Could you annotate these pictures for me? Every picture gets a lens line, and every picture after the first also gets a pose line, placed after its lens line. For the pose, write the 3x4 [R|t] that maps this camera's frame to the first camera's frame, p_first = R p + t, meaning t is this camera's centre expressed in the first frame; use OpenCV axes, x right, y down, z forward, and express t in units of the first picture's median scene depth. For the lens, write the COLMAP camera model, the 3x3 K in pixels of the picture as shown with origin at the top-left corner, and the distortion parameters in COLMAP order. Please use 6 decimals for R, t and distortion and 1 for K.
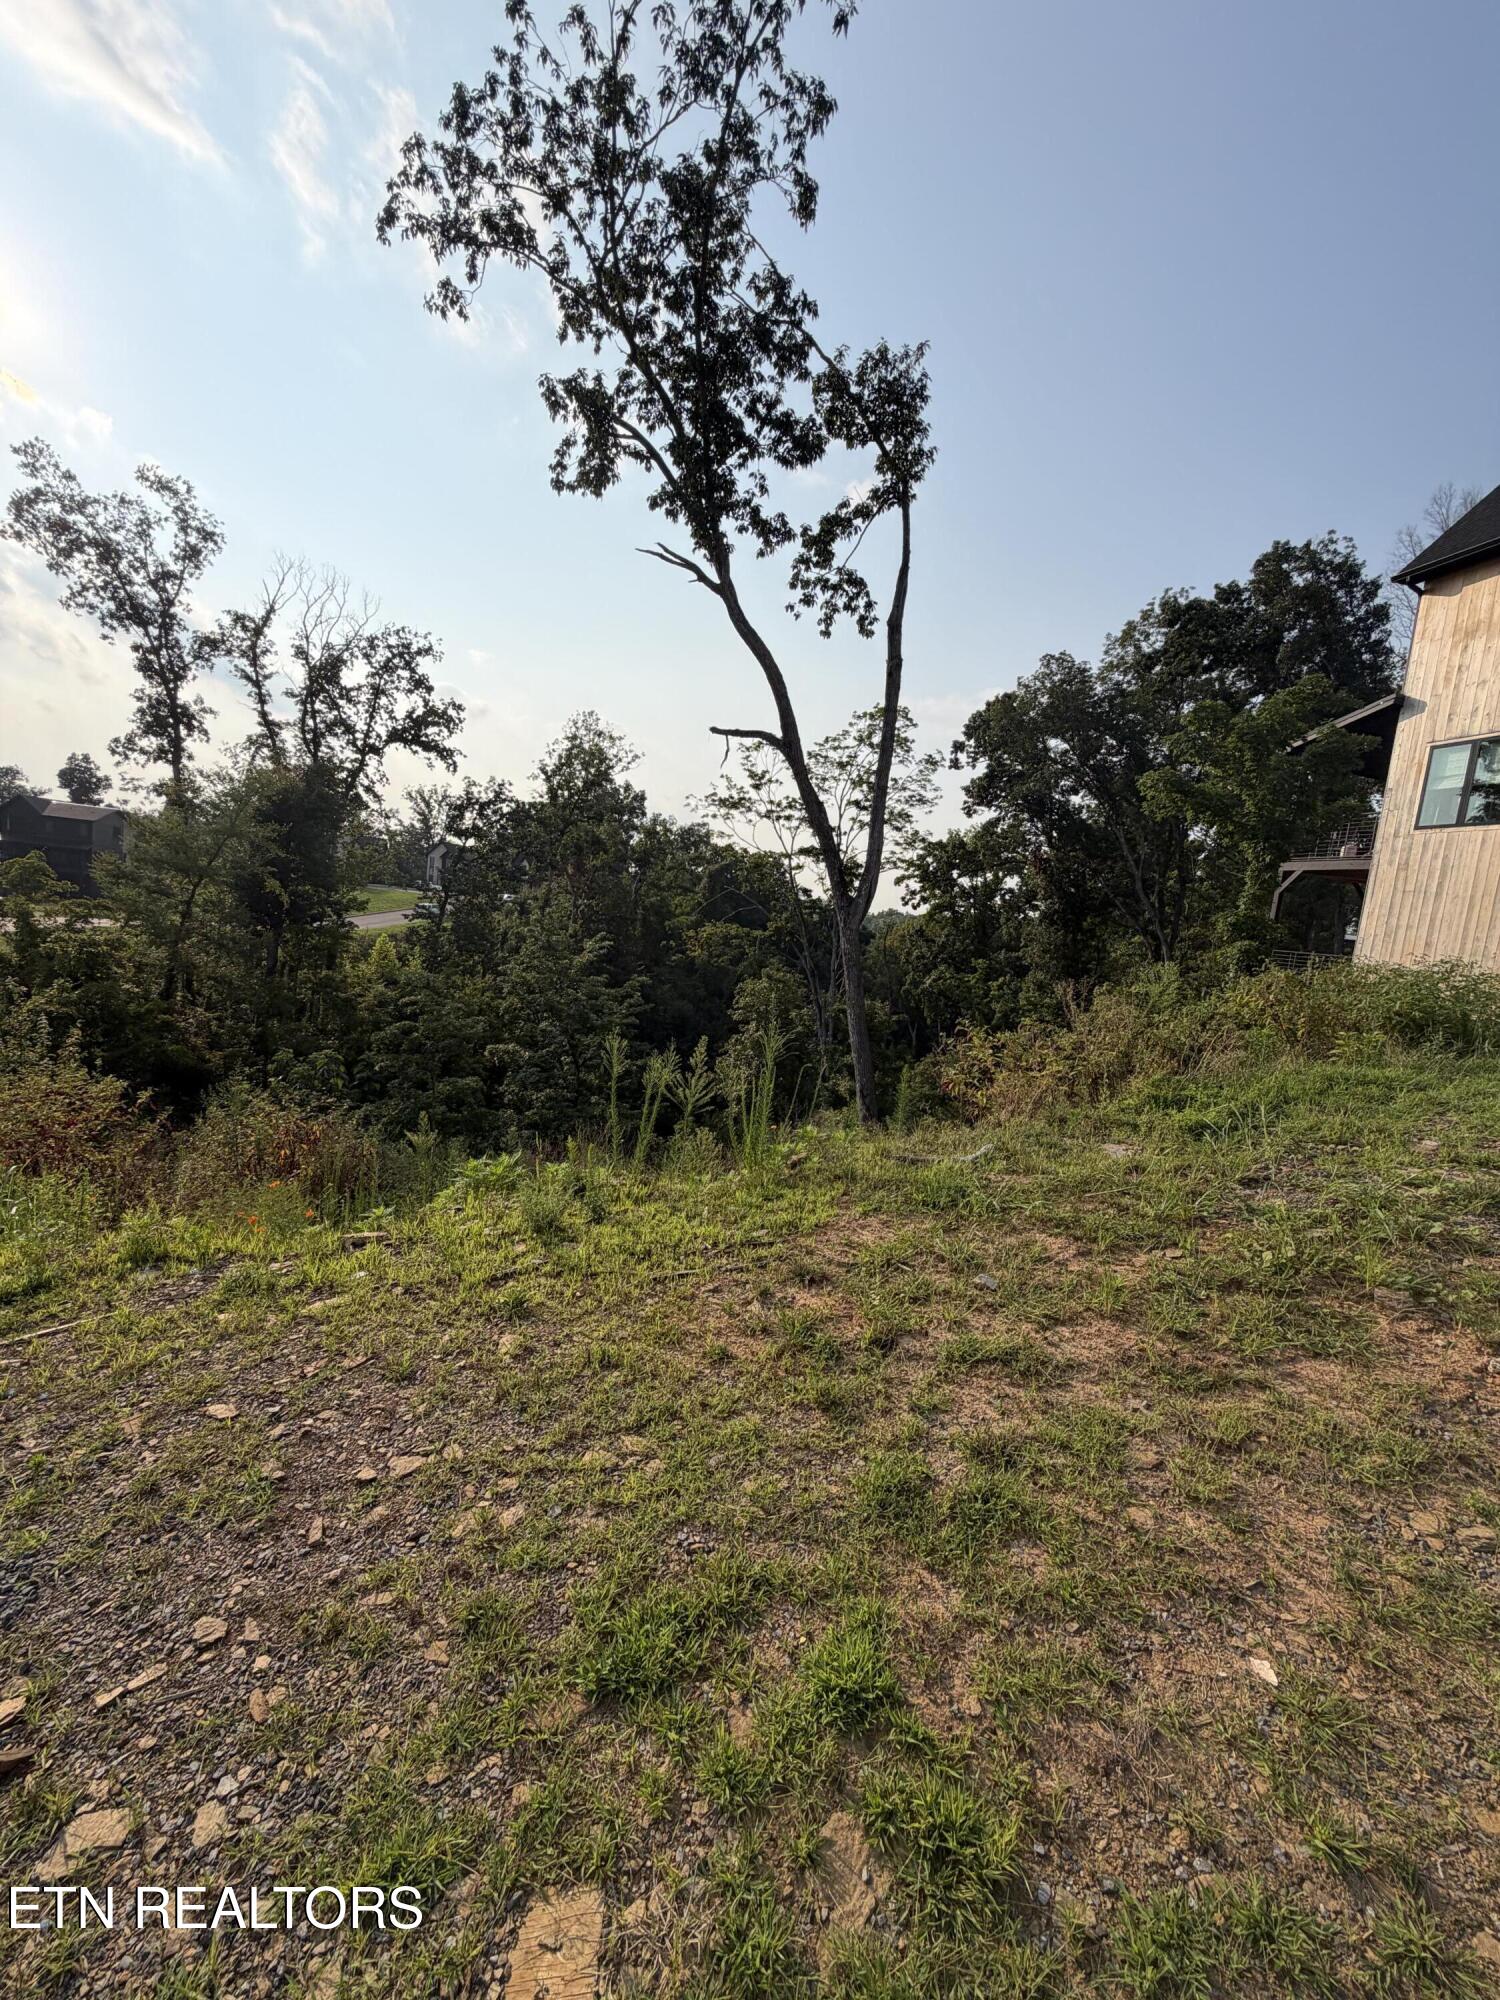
lens RADIAL K [[803.3, 0, 750.3], [0, 803.3, 986.1], [0, 0, 1]] dist [0.000466, 0.000305]
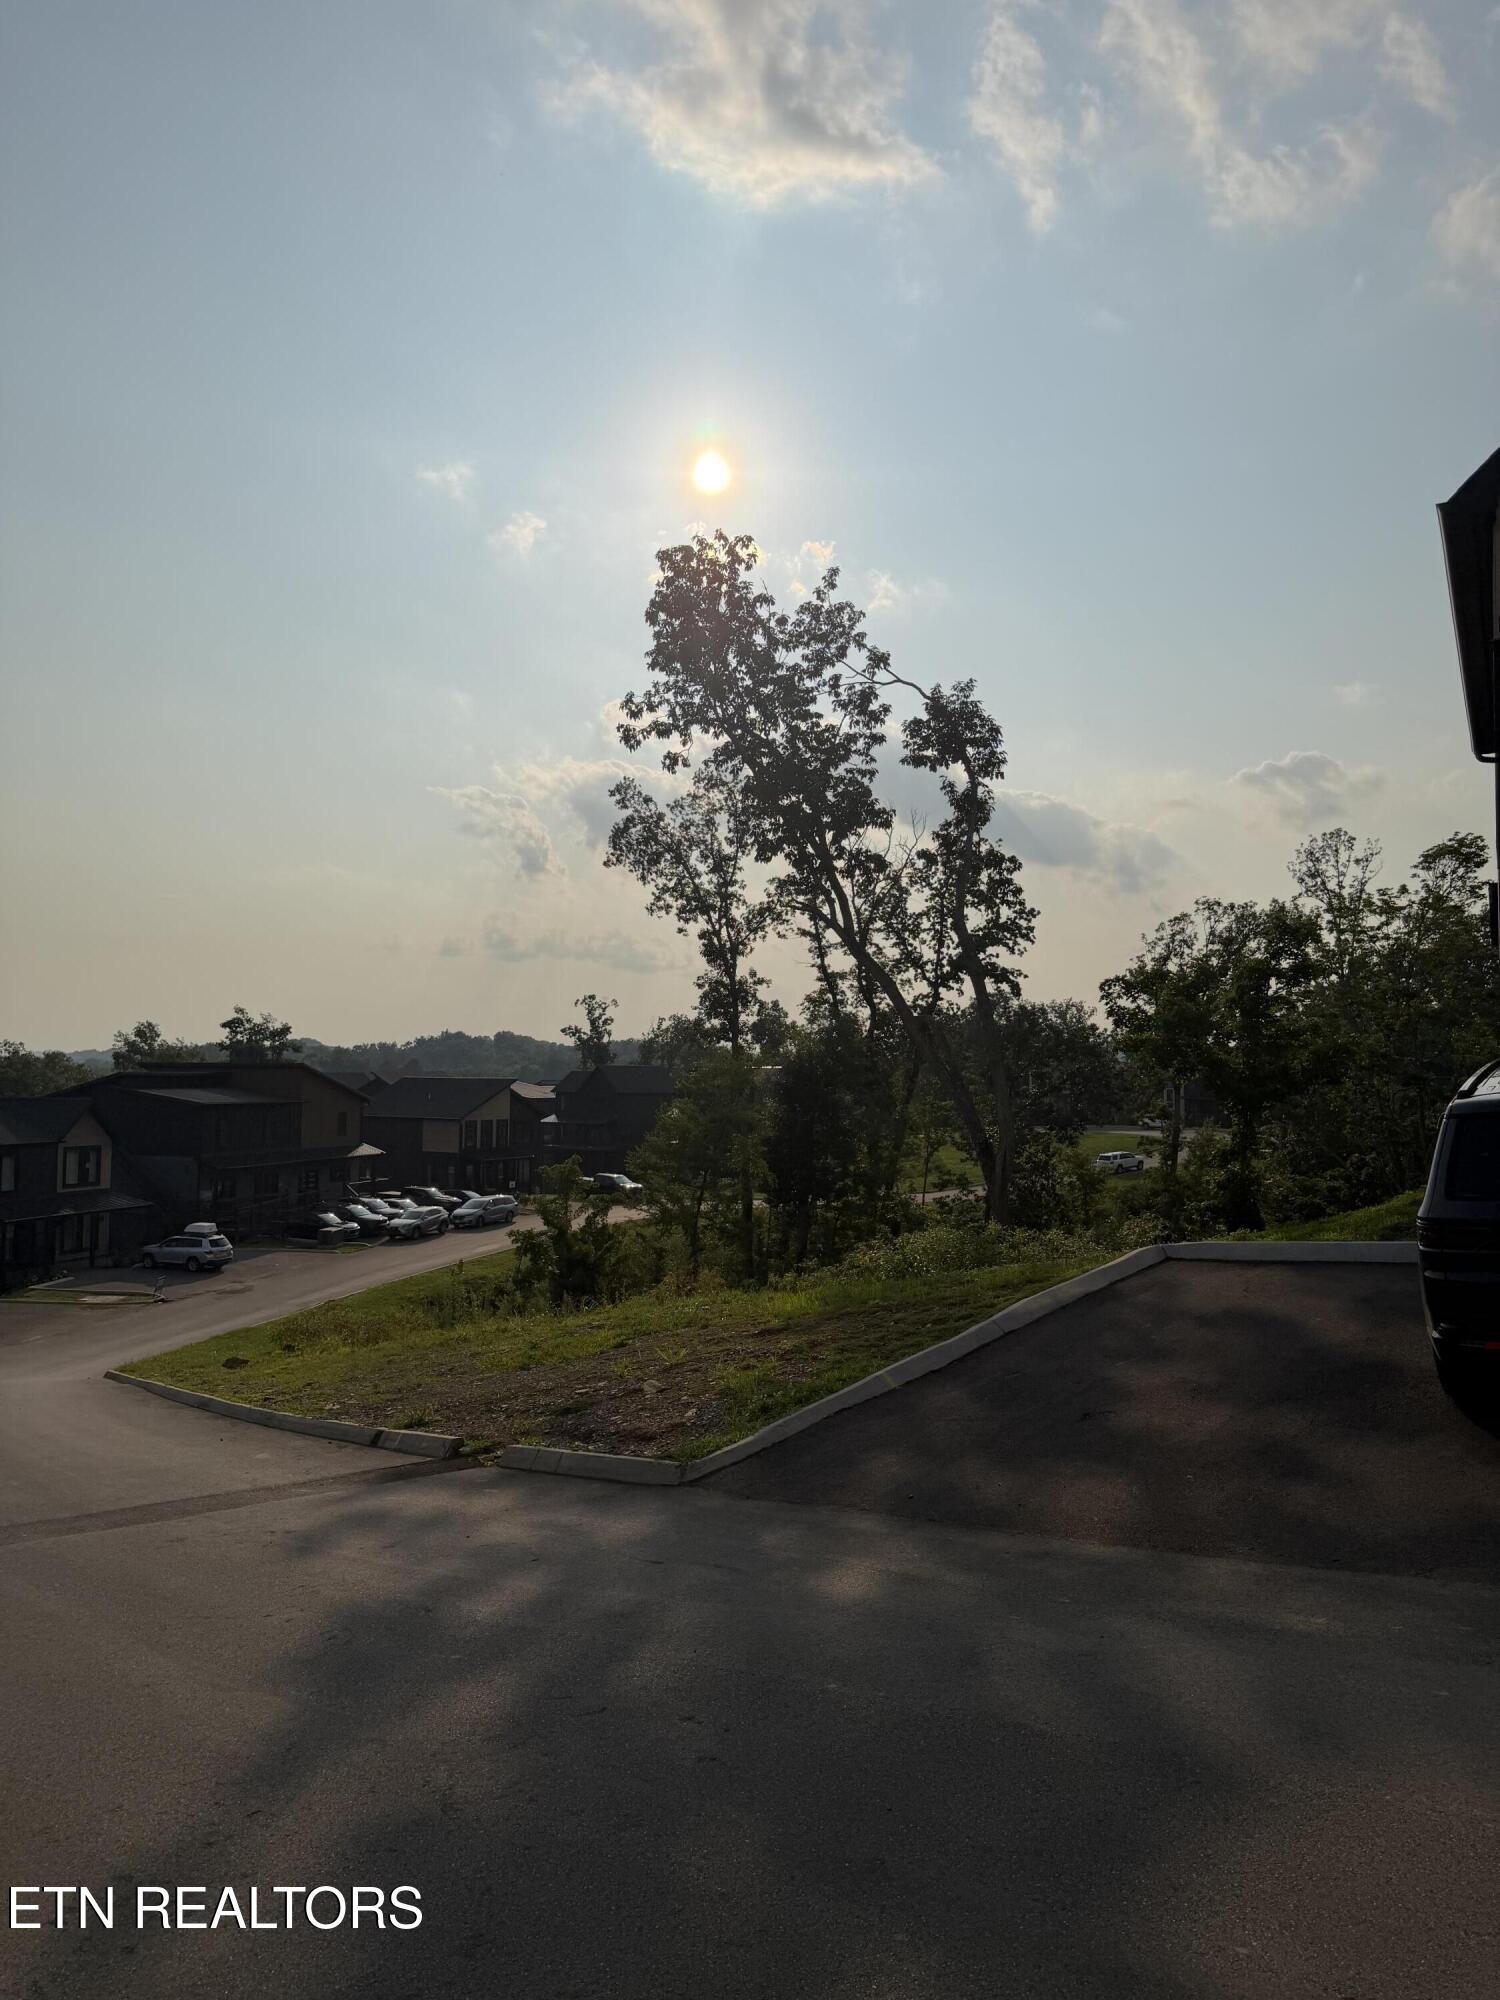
lens RADIAL K [[1397.5, 0, 755.1], [0, 1397.5, 1011.1], [0, 0, 1]] dist [0.070517, 0.000309]
pose [[0.721747, -0.137761, -0.678309, 0.452705], [0.008163, 0.981619, -0.190675, 0.010974], [0.692109, 0.132082, 0.709605, -0.188105]]
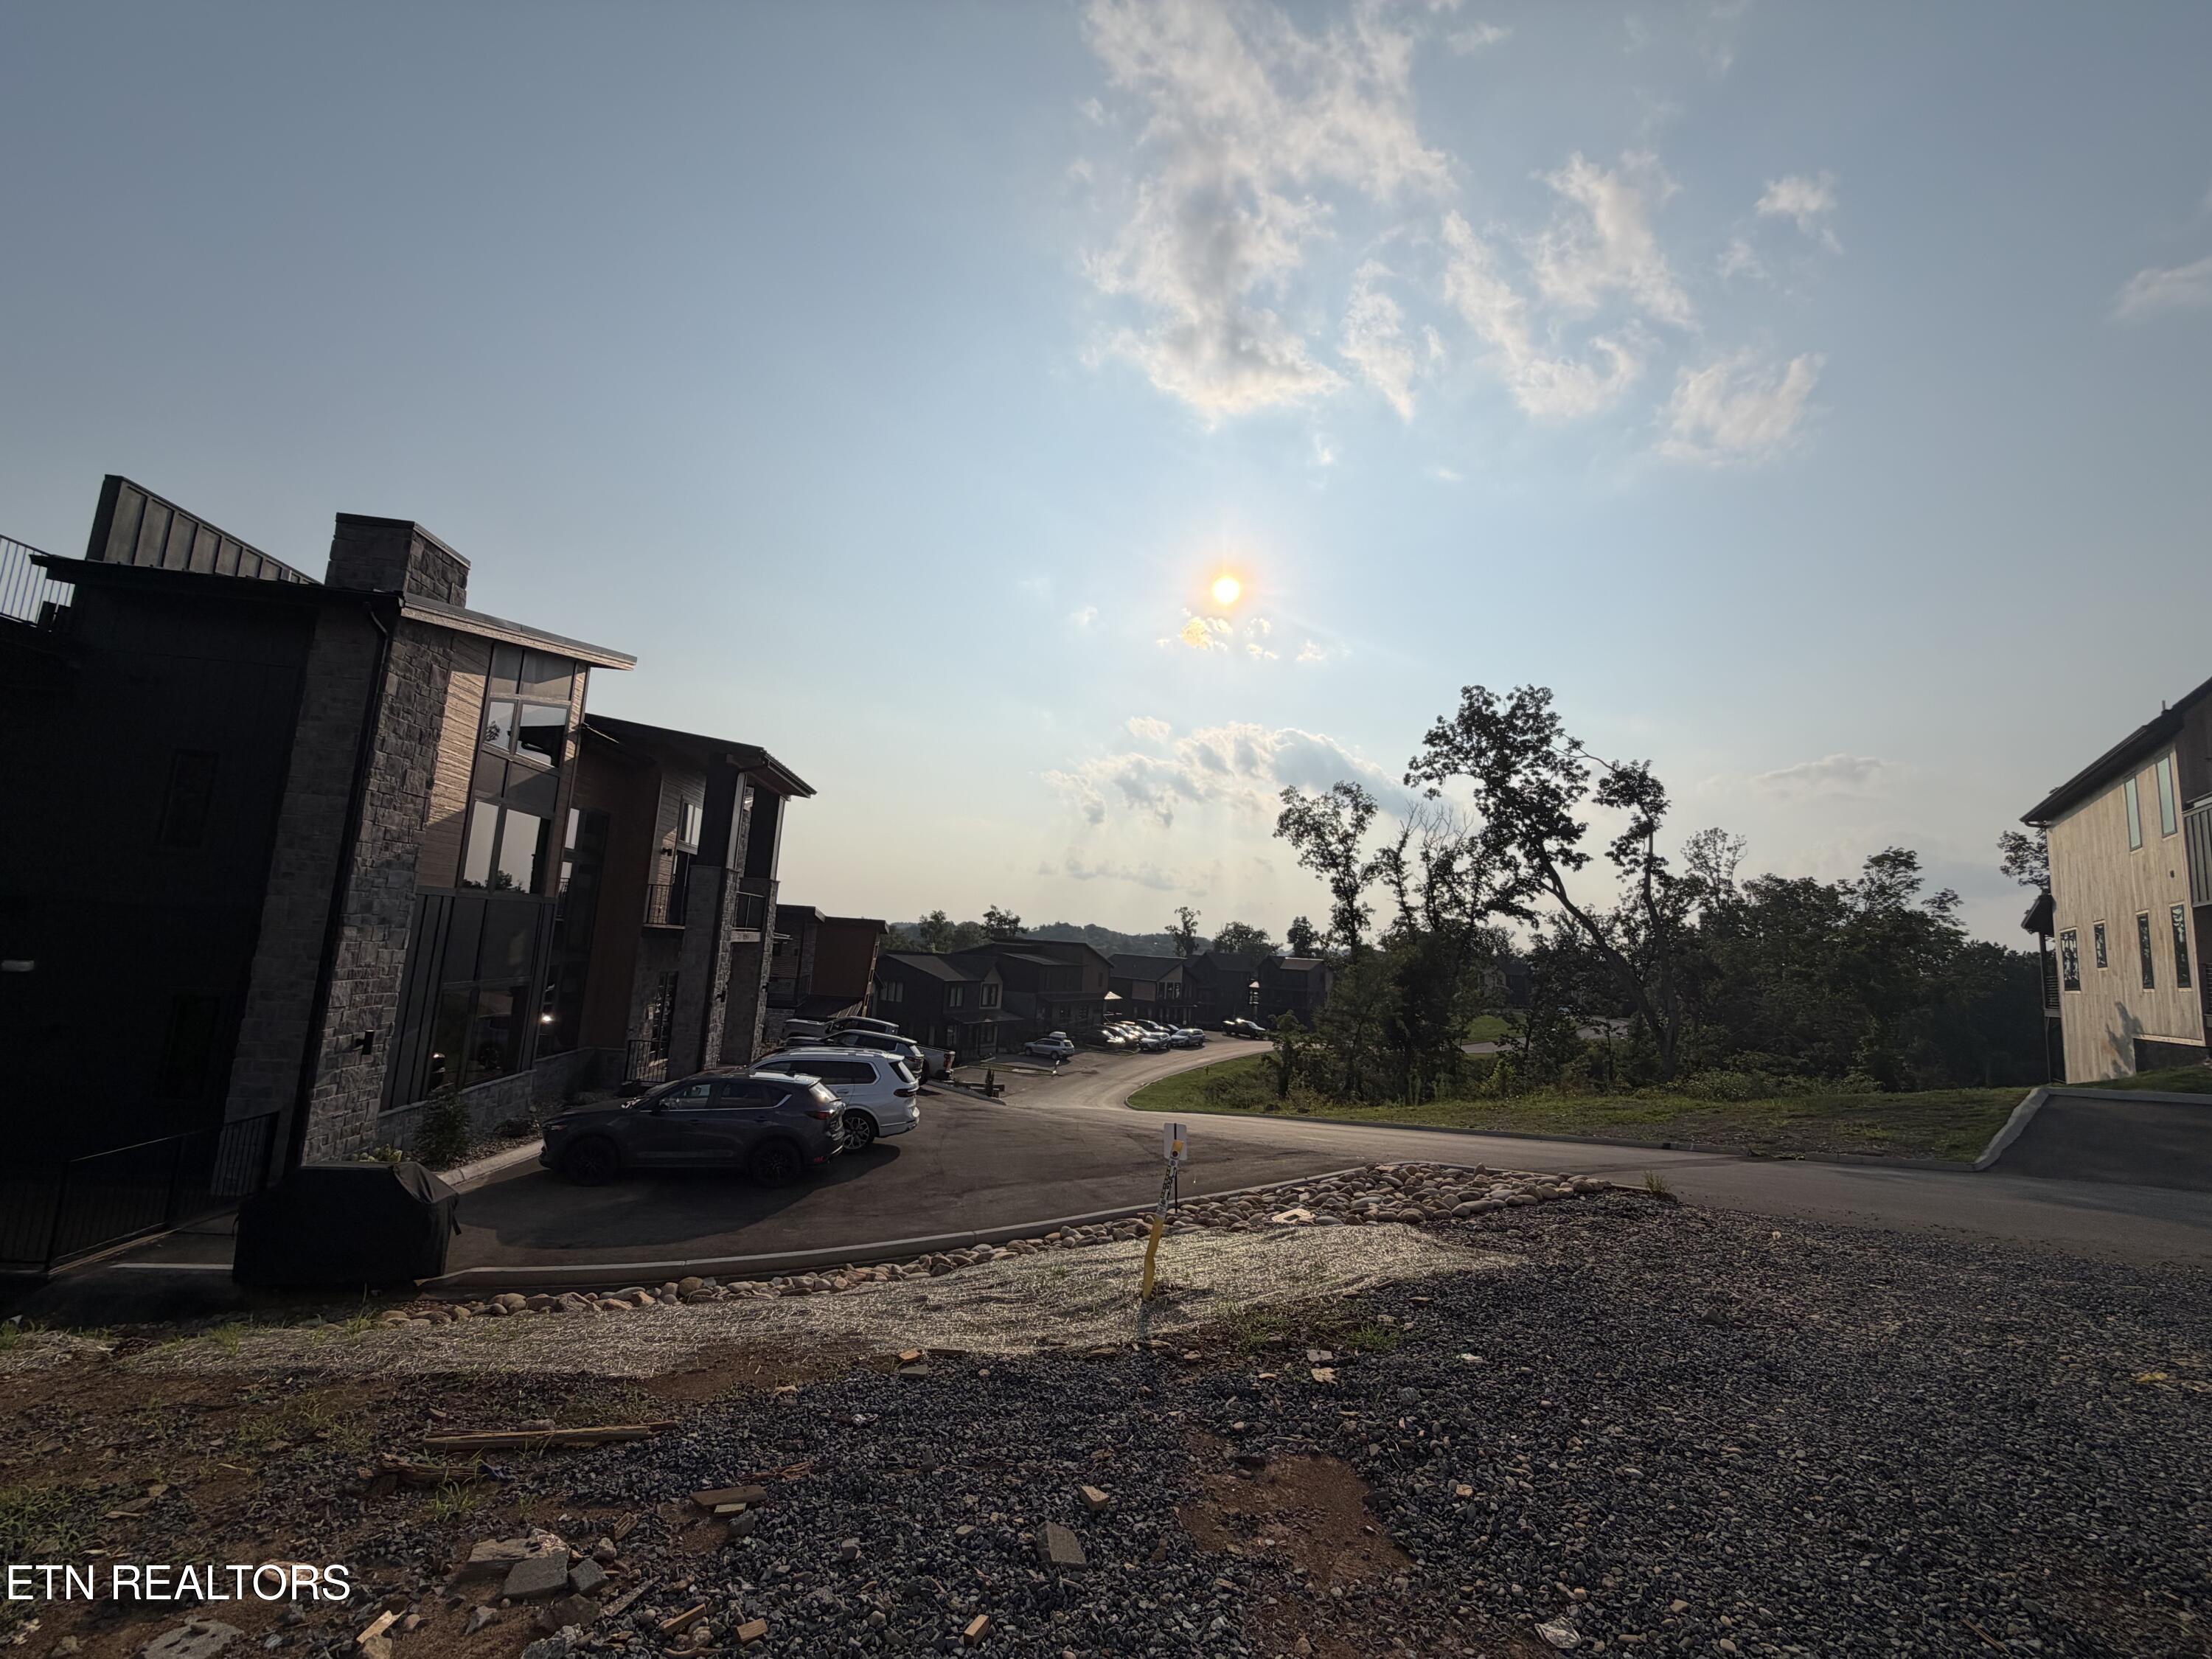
lens RADIAL K [[888.5, 0, 1097.1], [0, 888.5, 838.7], [0, 0, 1]] dist [0.000466, 0.000305]
pose [[0.616480, -0.169190, -0.768978, 0.371391], [-0.071683, 0.960524, -0.268802, 0.033384], [0.784101, 0.220834, 0.580016, -0.477958]]
